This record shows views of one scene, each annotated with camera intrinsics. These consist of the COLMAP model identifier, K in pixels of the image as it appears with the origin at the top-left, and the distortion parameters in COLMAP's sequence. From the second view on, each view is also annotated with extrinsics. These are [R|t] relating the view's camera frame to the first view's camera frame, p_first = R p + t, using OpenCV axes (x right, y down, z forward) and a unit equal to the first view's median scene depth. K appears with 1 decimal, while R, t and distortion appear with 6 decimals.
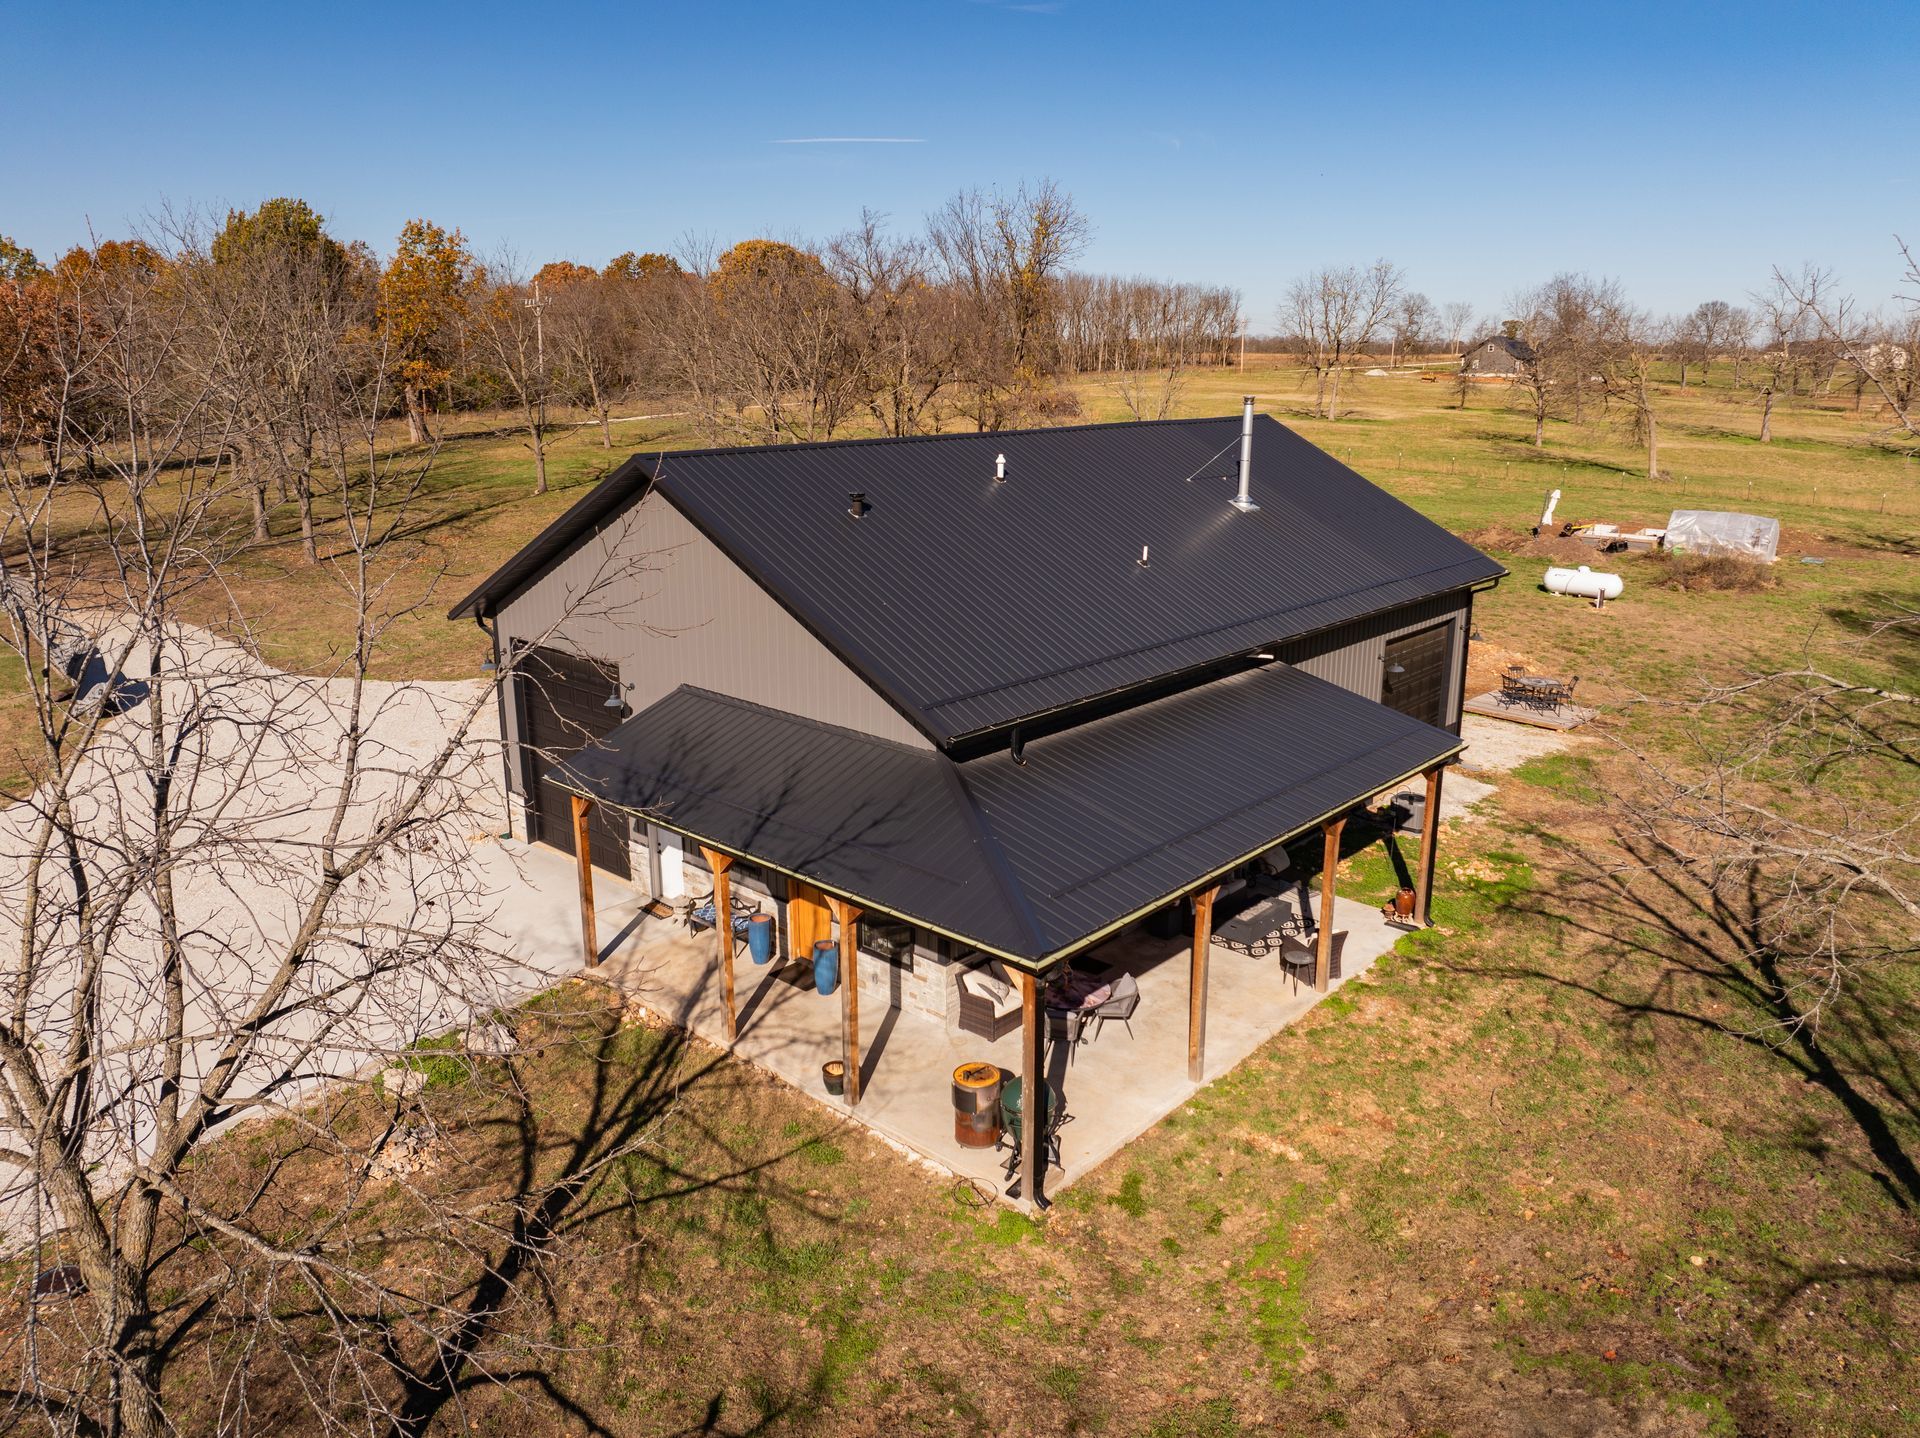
lens RADIAL K [[1349.9, 0, 966.9], [0, 1349.9, 699.3], [0, 0, 1]] dist [-0.040837, 0.003204]
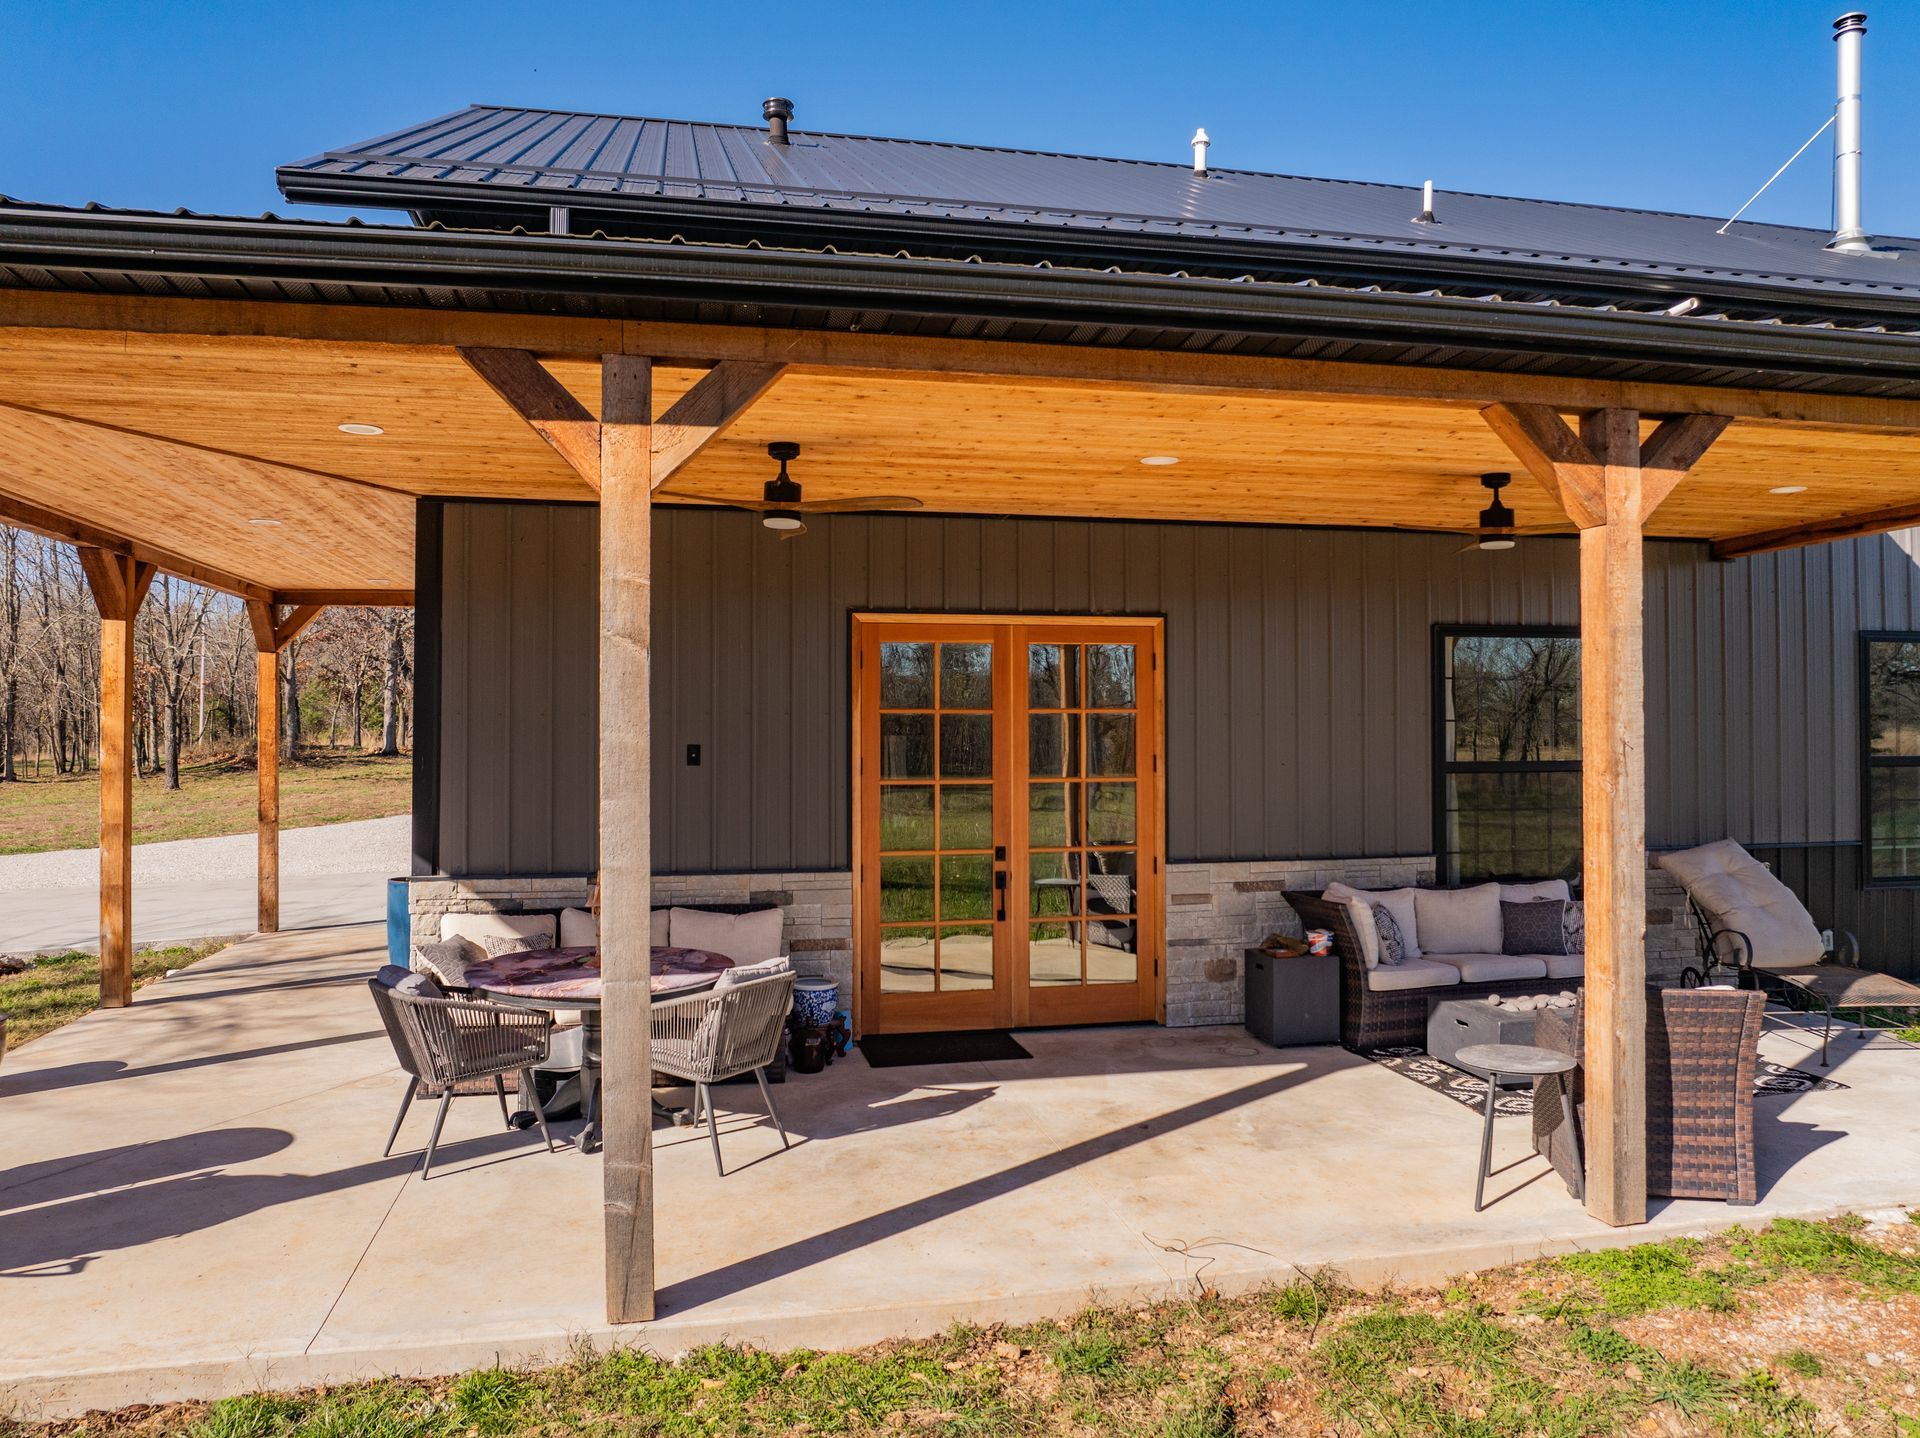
lens RADIAL K [[1349.9, 0, 966.9], [0, 1349.9, 699.3], [0, 0, 1]] dist [-0.040837, 0.003204]
pose [[0.805999, -0.013628, -0.591760, 0.313632], [-0.147247, 0.963691, -0.222749, 0.198534], [0.573309, 0.266671, 0.774728, 0.735364]]
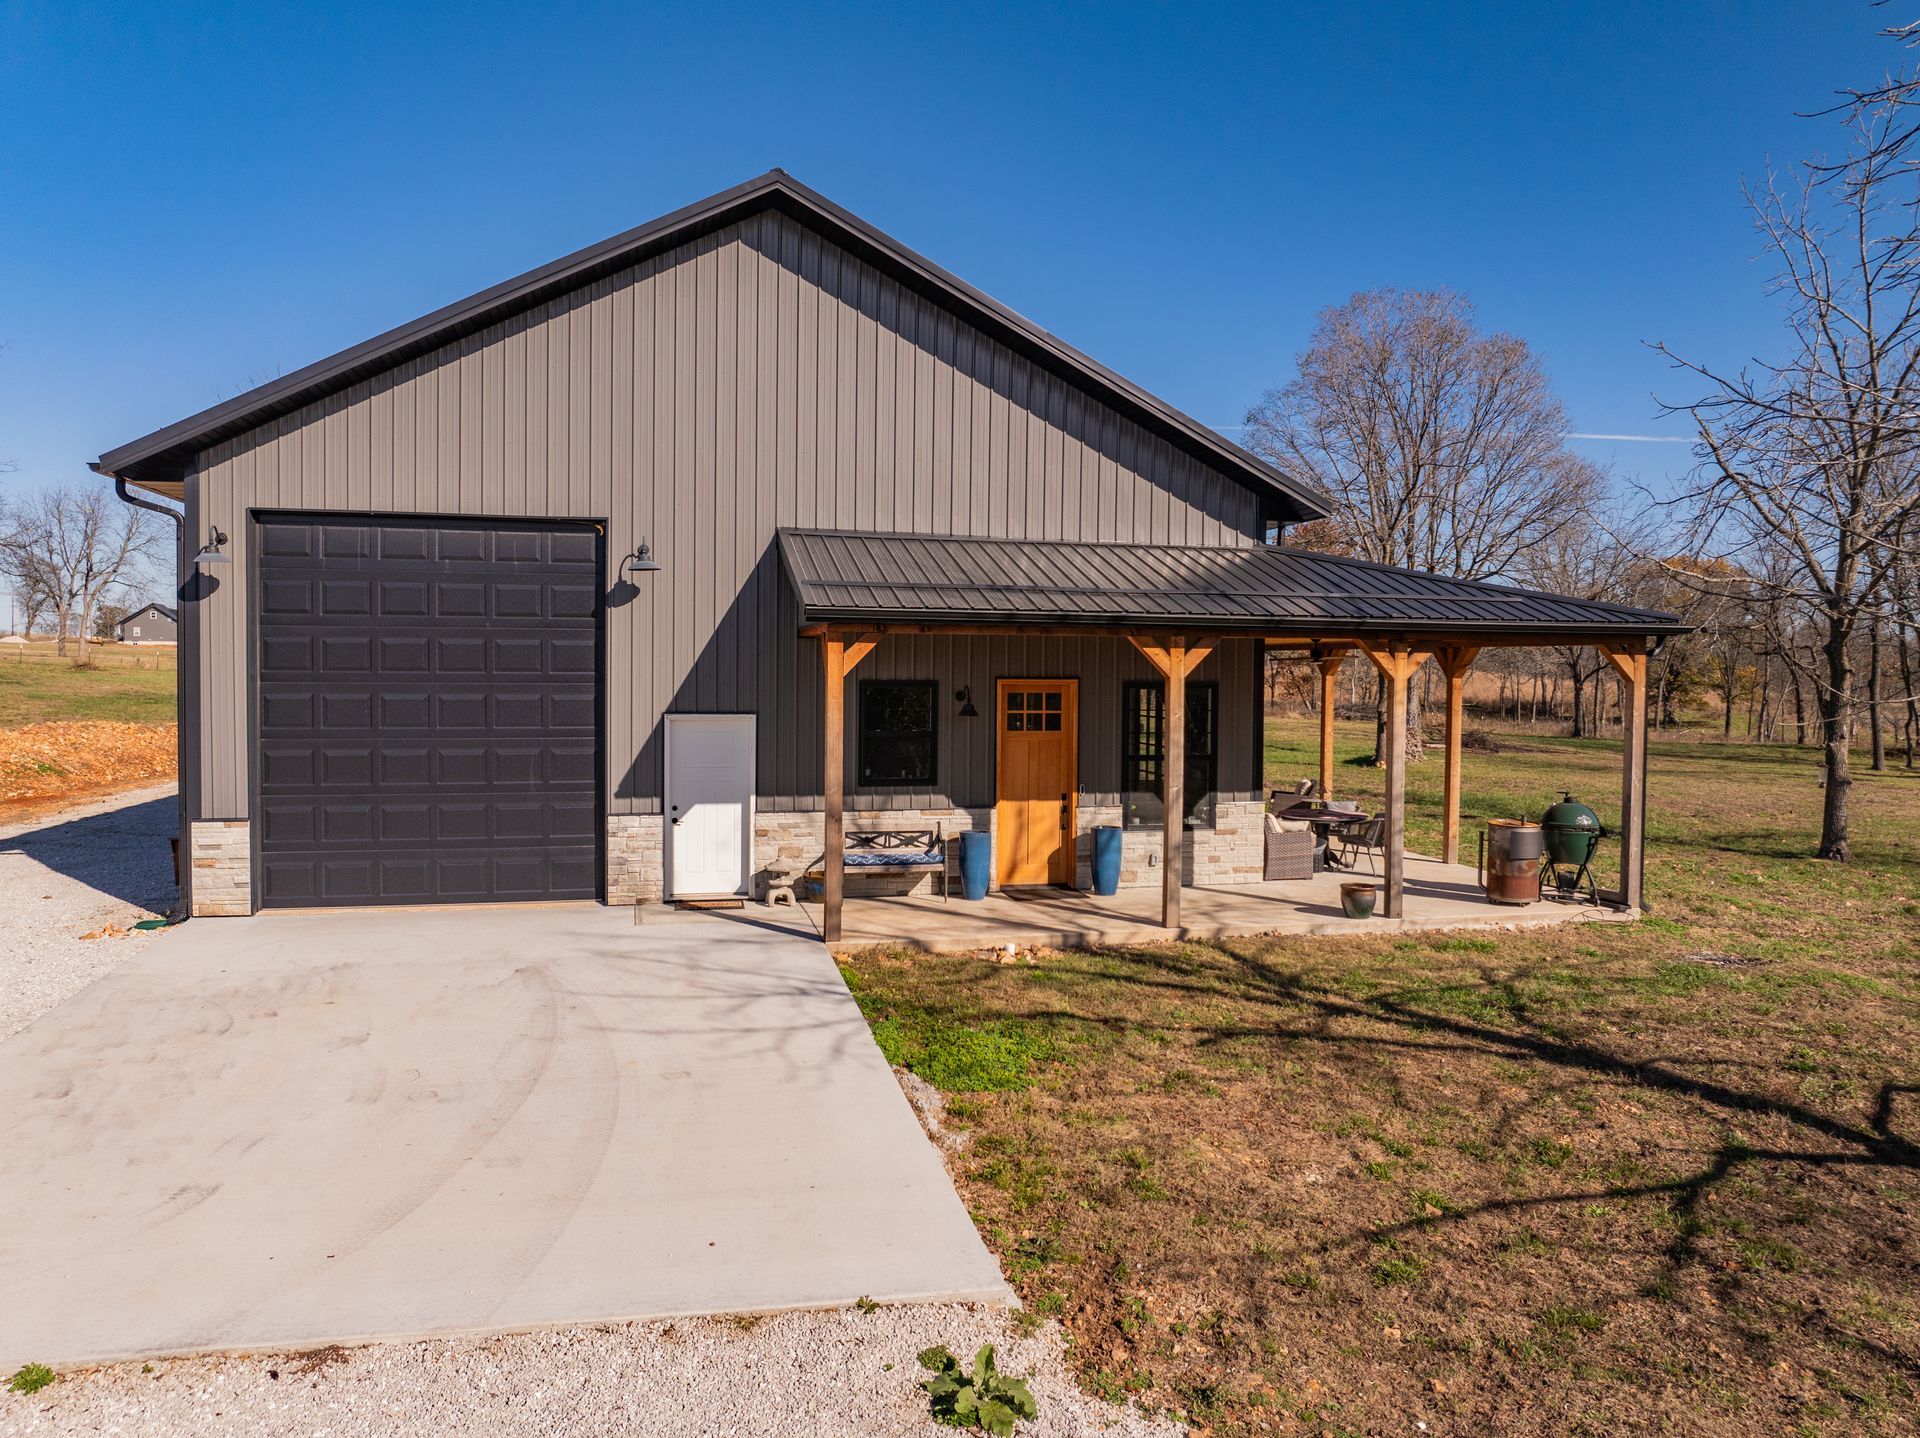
lens RADIAL K [[1349.9, 0, 958.4], [0, 1349.9, 713.2], [0, 0, 1]] dist [-0.021927, -0.000442]
pose [[0.580523, -0.025405, 0.813847, -0.773207], [0.196100, 0.974455, -0.109462, 0.186495], [-0.790277, 0.223141, 0.570676, 0.614806]]
